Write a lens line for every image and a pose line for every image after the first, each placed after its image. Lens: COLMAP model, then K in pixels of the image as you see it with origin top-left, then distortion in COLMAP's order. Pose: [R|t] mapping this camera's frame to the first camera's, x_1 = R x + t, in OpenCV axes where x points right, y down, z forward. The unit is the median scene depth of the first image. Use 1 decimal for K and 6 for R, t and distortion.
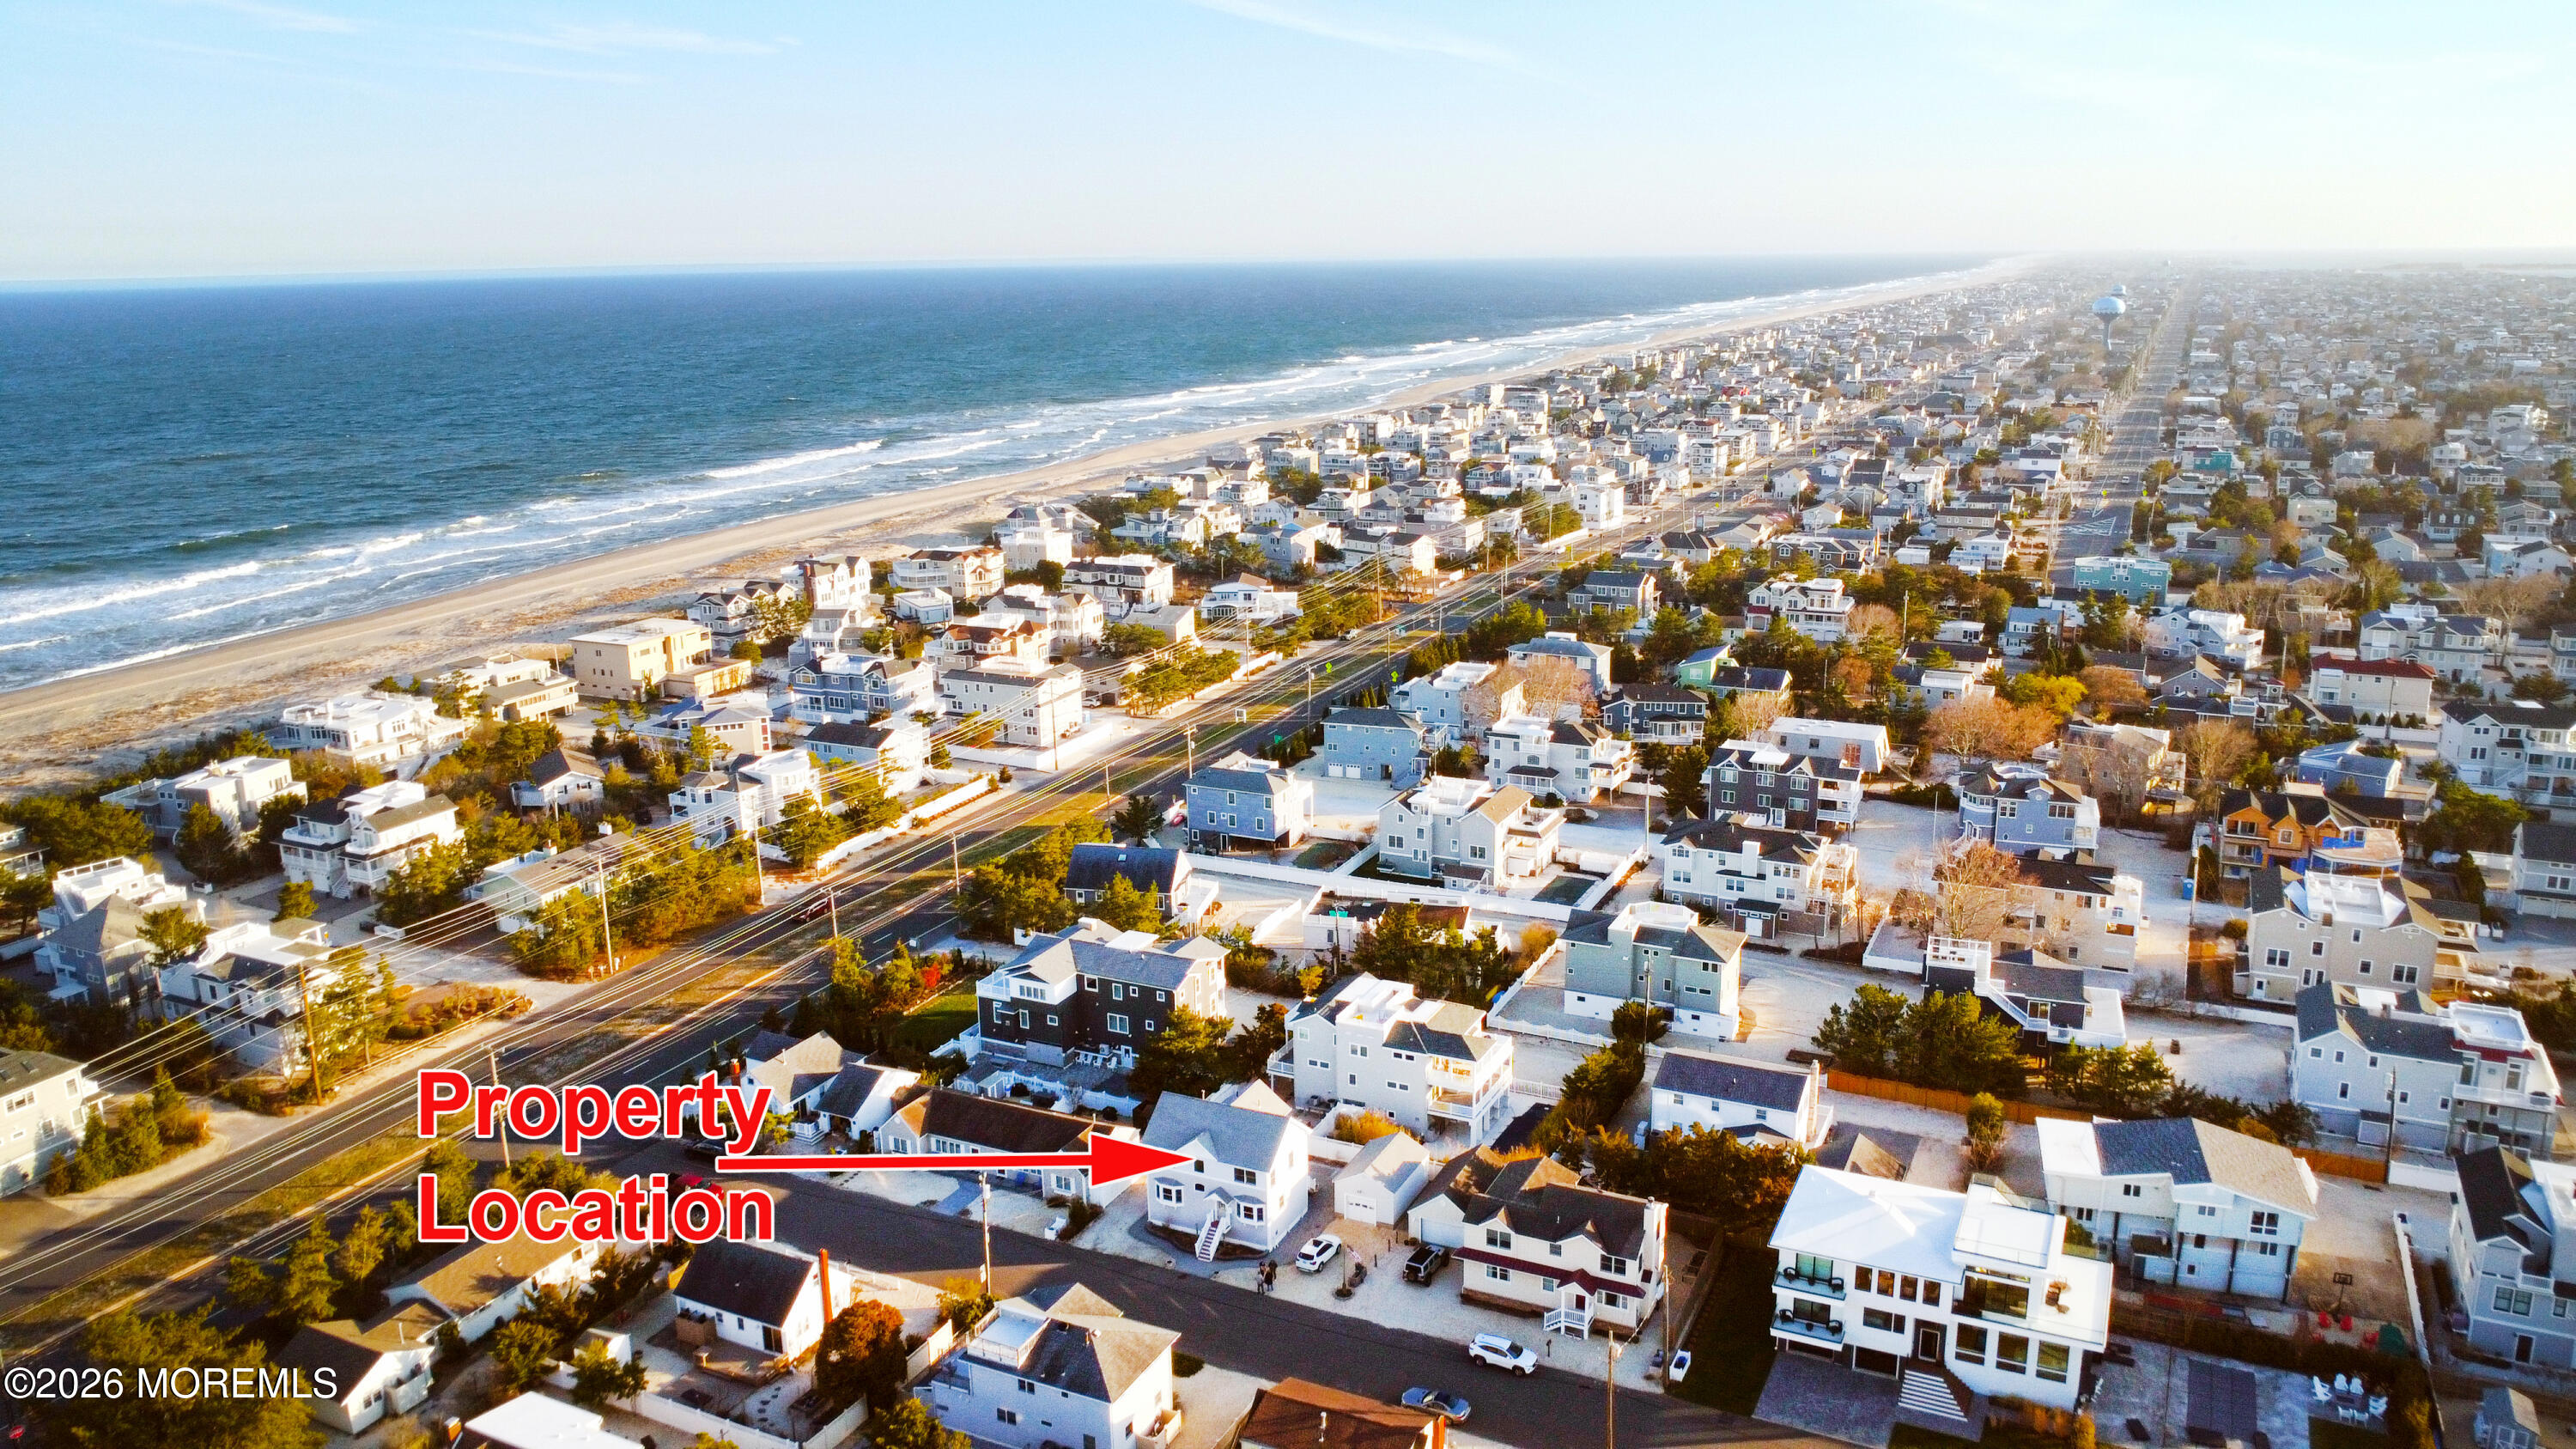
lens RADIAL K [[1843.0, 0, 1288.0], [0, 1843.0, 724.5], [0, 0, 1]] dist [-0.025459, -0.008426]
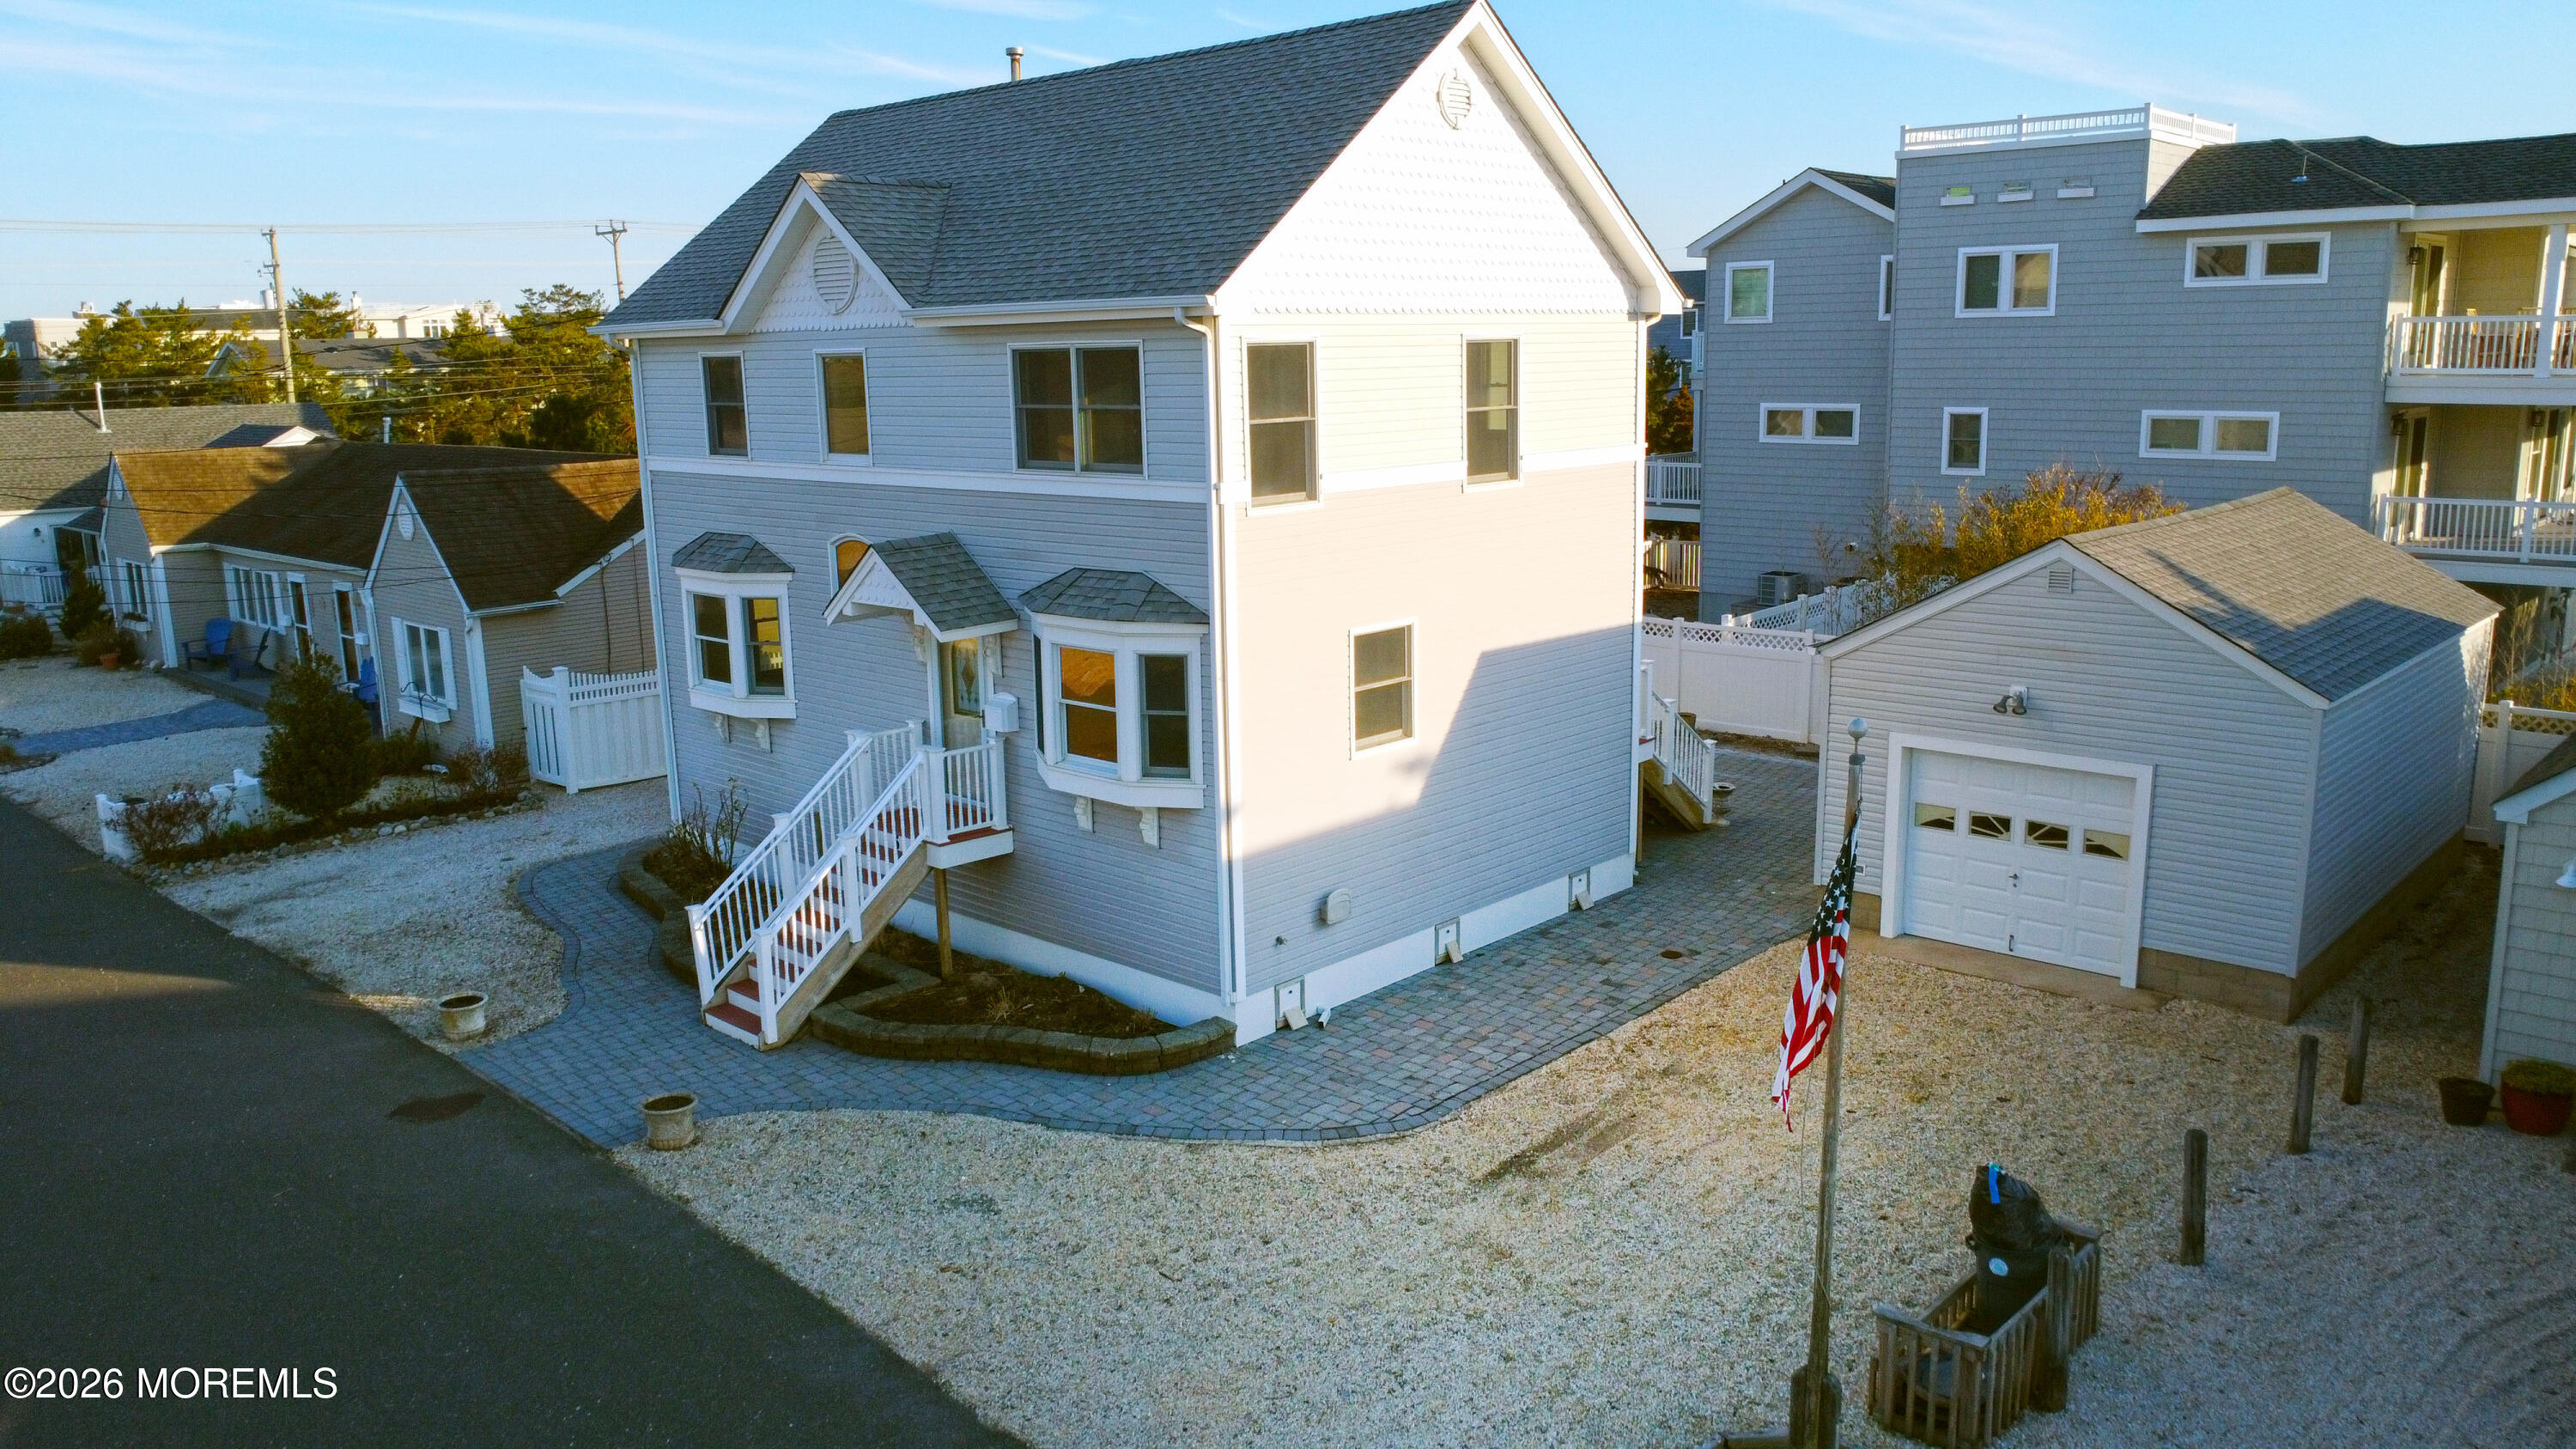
lens RADIAL K [[1843.0, 0, 1288.0], [0, 1843.0, 724.5], [0, 0, 1]] dist [-0.025459, -0.008426]
pose [[0.952290, 0.059724, -0.299294, 0.018685], [-0.072213, 0.996913, -0.030832, 0.169709], [0.296528, 0.050974, 0.953663, 0.555494]]
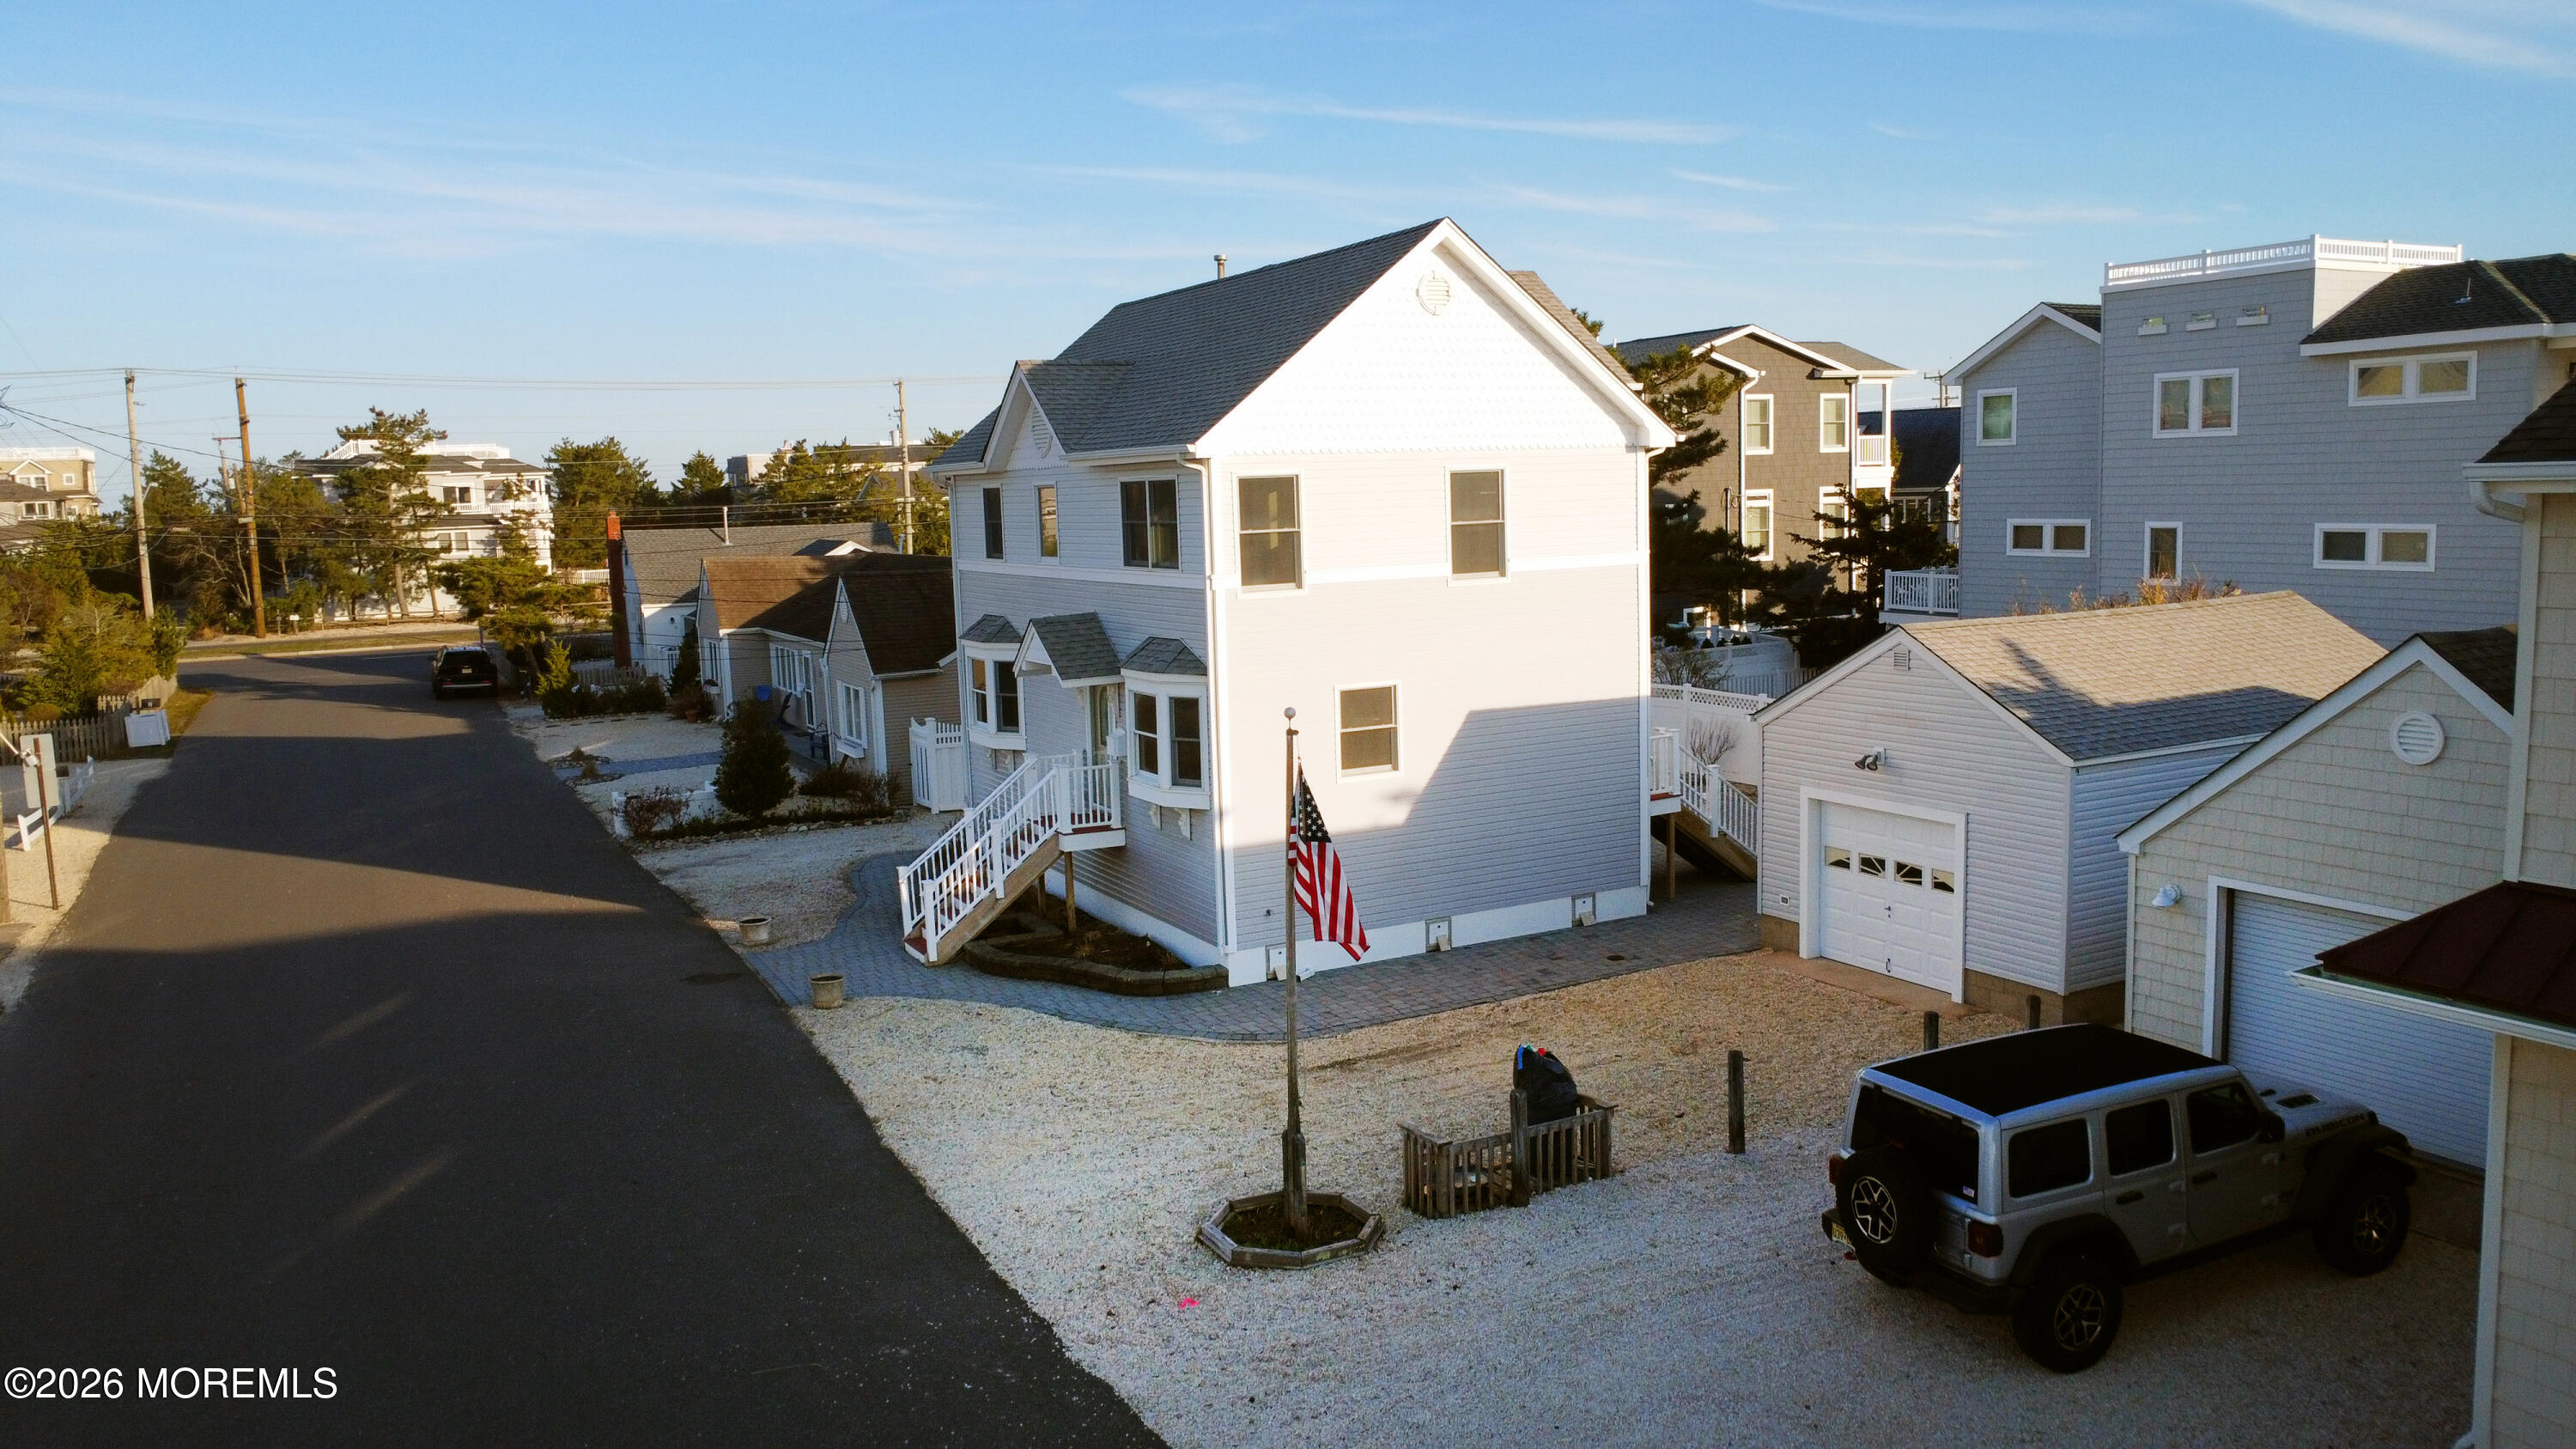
lens RADIAL K [[1843.0, 0, 1288.0], [0, 1843.0, 724.5], [0, 0, 1]] dist [-0.025459, -0.008426]
pose [[0.802625, 0.068554, -0.592531, 0.059293], [-0.130020, 0.989594, -0.061627, 0.172225], [0.582140, 0.126504, 0.803187, 0.544432]]
